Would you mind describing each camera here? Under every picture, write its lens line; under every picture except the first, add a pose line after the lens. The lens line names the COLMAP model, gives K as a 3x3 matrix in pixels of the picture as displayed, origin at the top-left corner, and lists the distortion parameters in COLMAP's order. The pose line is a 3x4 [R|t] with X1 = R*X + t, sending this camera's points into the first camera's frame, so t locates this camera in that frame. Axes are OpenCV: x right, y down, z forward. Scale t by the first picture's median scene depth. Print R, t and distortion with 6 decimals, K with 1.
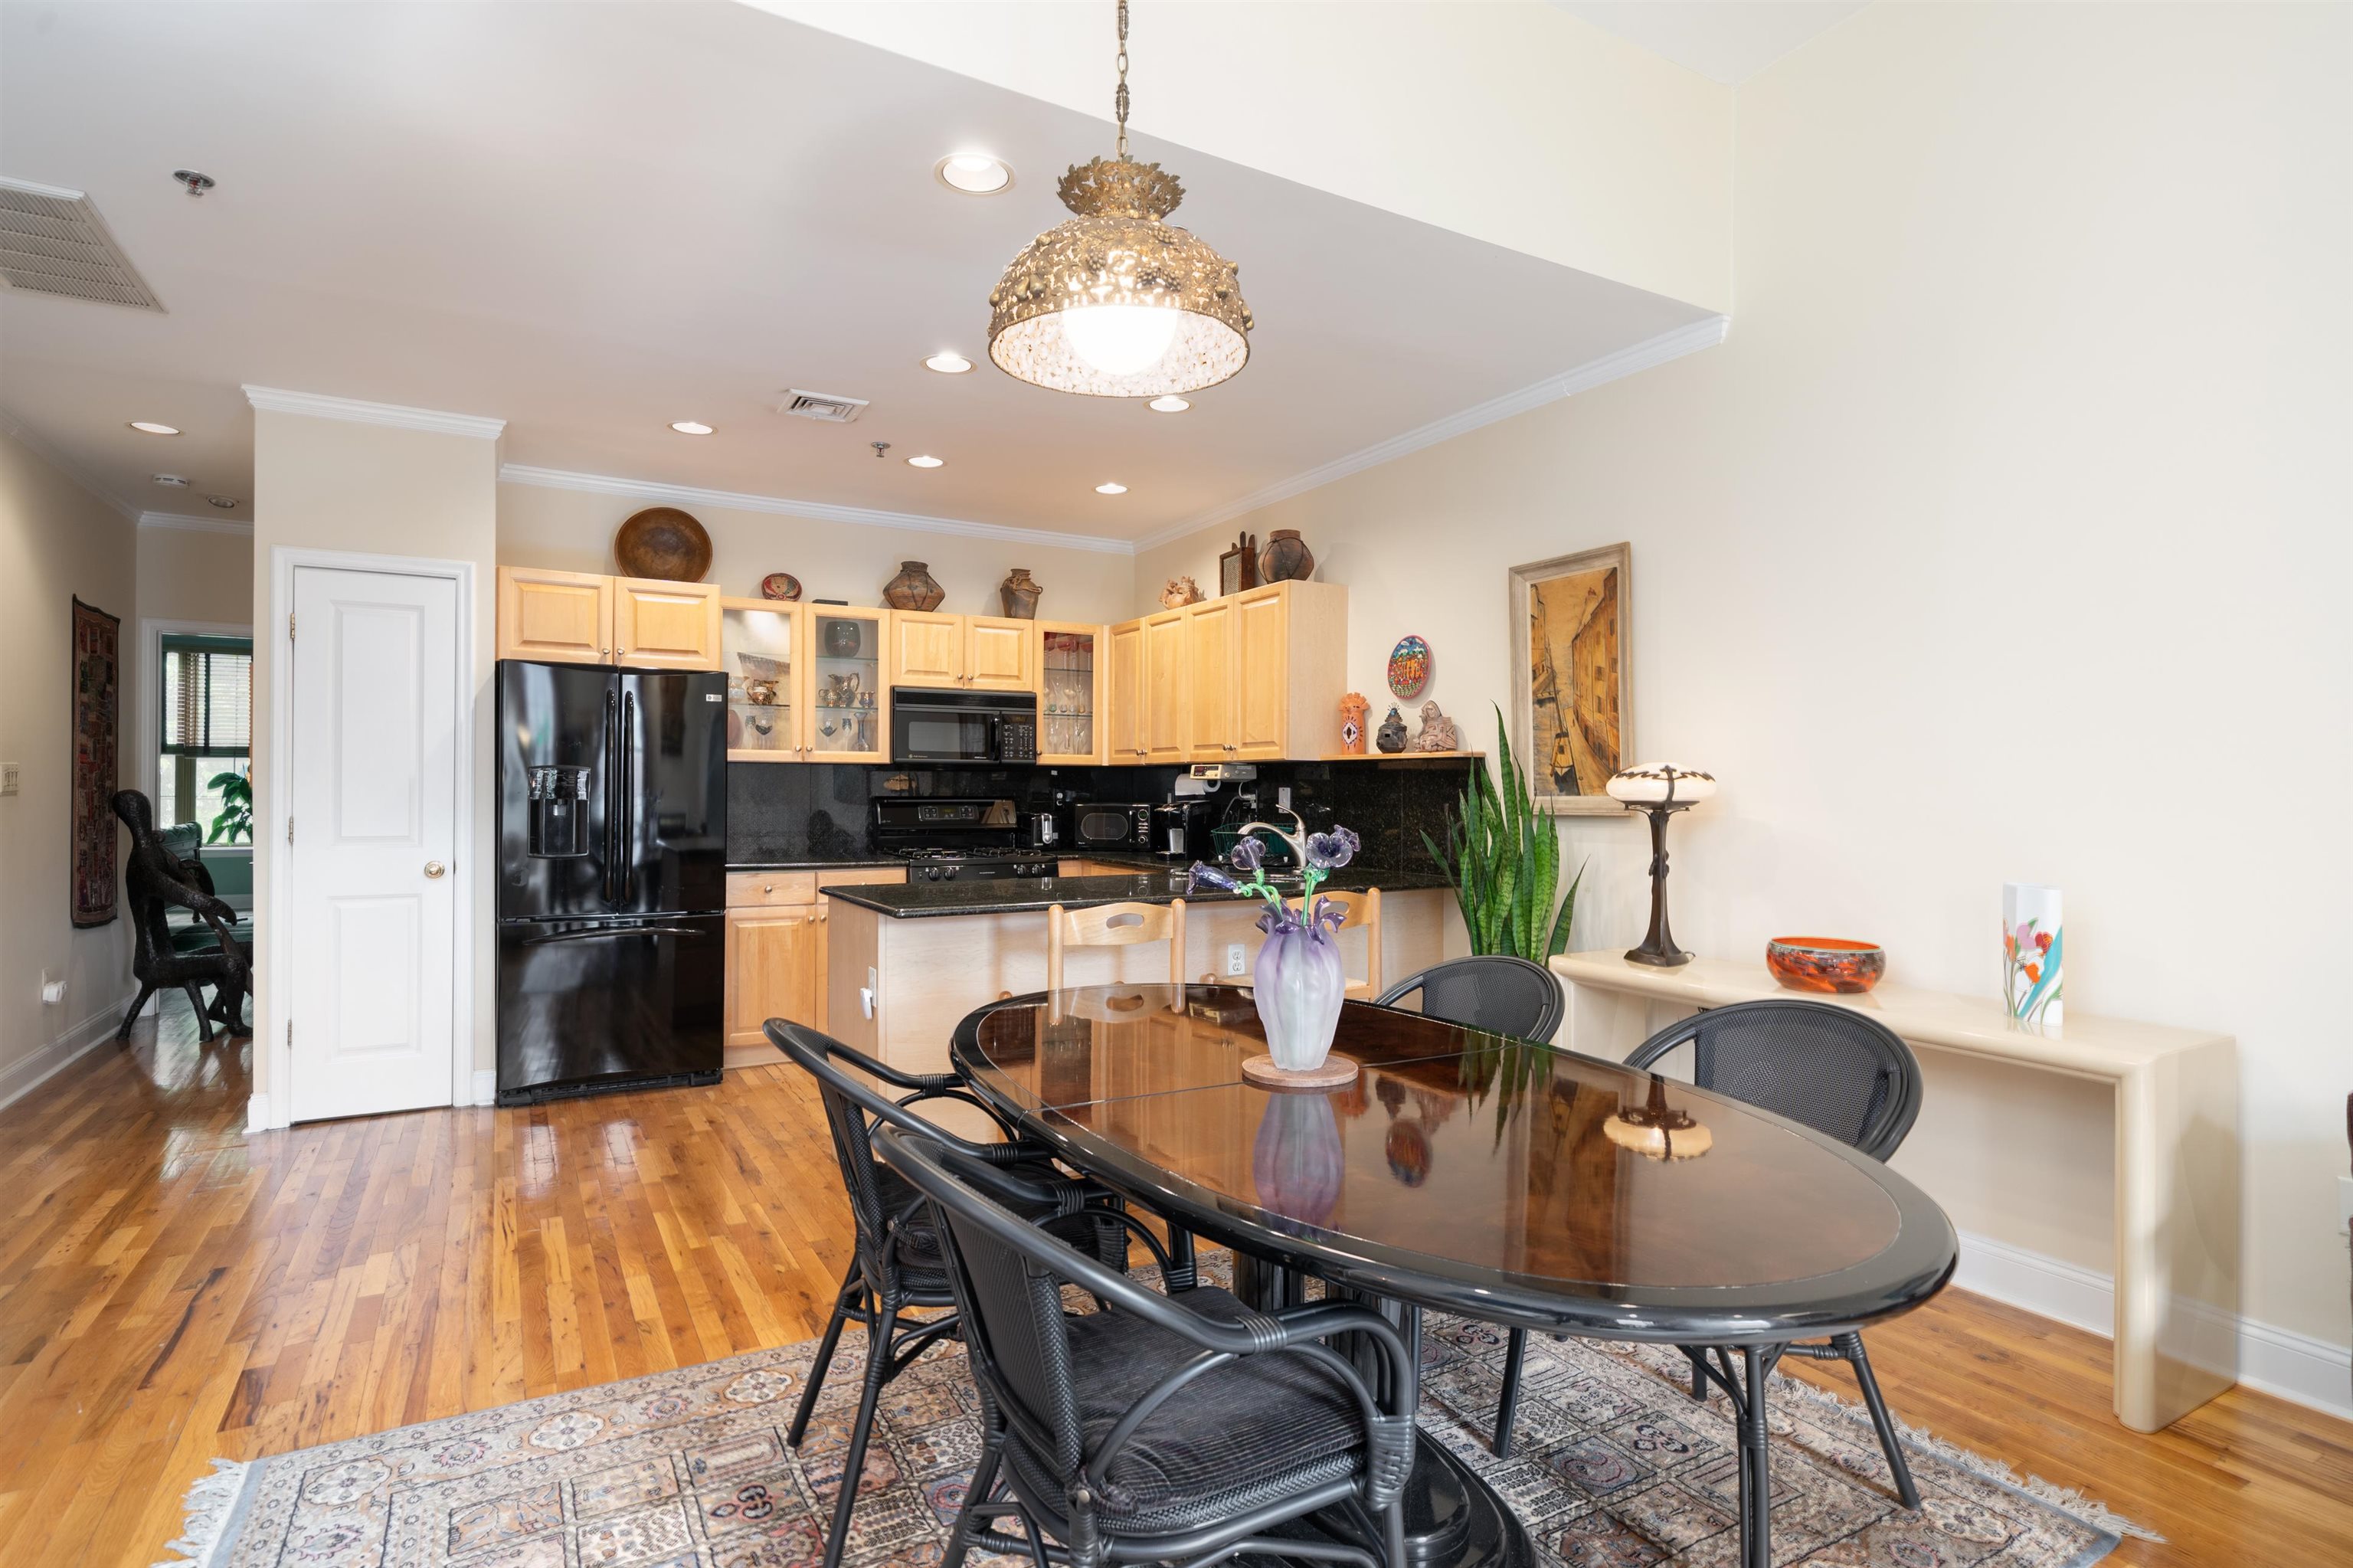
lens RADIAL K [[1185.1, 0, 1176.5], [0, 1185.1, 784.0], [0, 0, 1]] dist [0.000632, 0.000267]
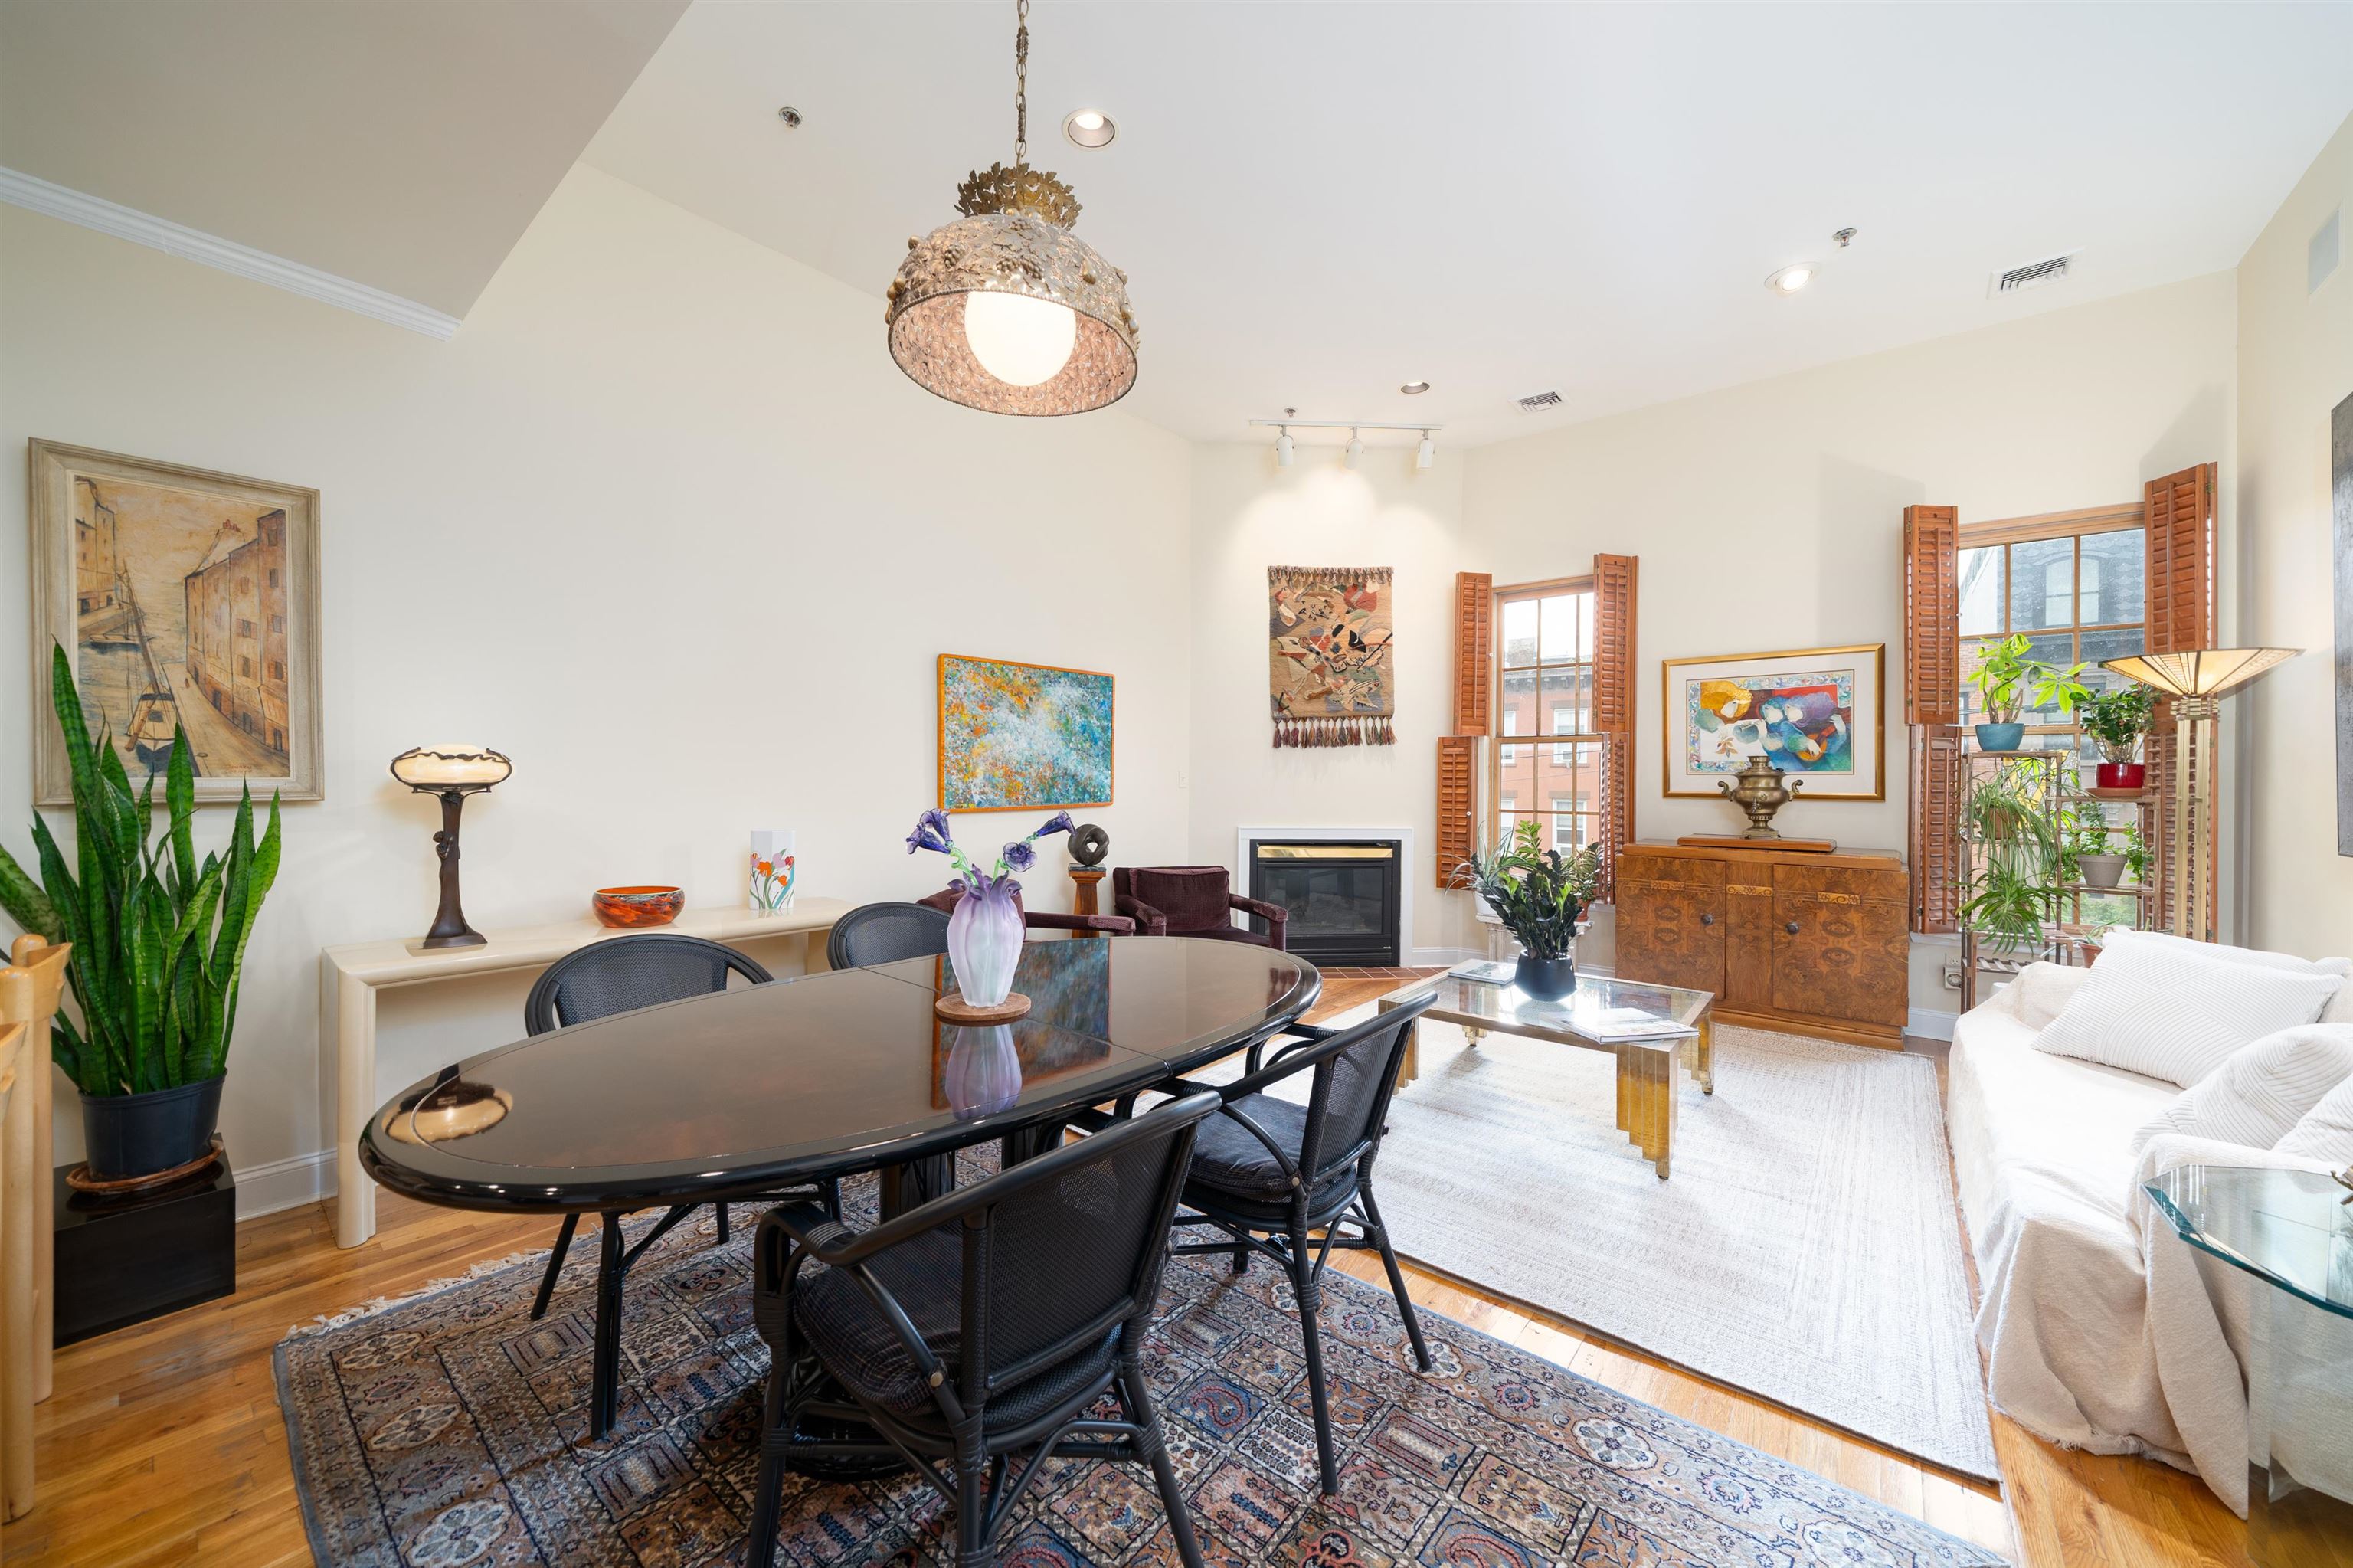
lens RADIAL K [[862.2, 0, 1171.5], [0, 862.2, 778.7], [0, 0, 1]] dist [-0.000715, -0.000372]
pose [[-0.351718, -0.009001, 0.936063, -0.341052], [-0.014642, 0.999884, 0.004113, -0.000785], [-0.935991, -0.012259, -0.351809, 0.481539]]
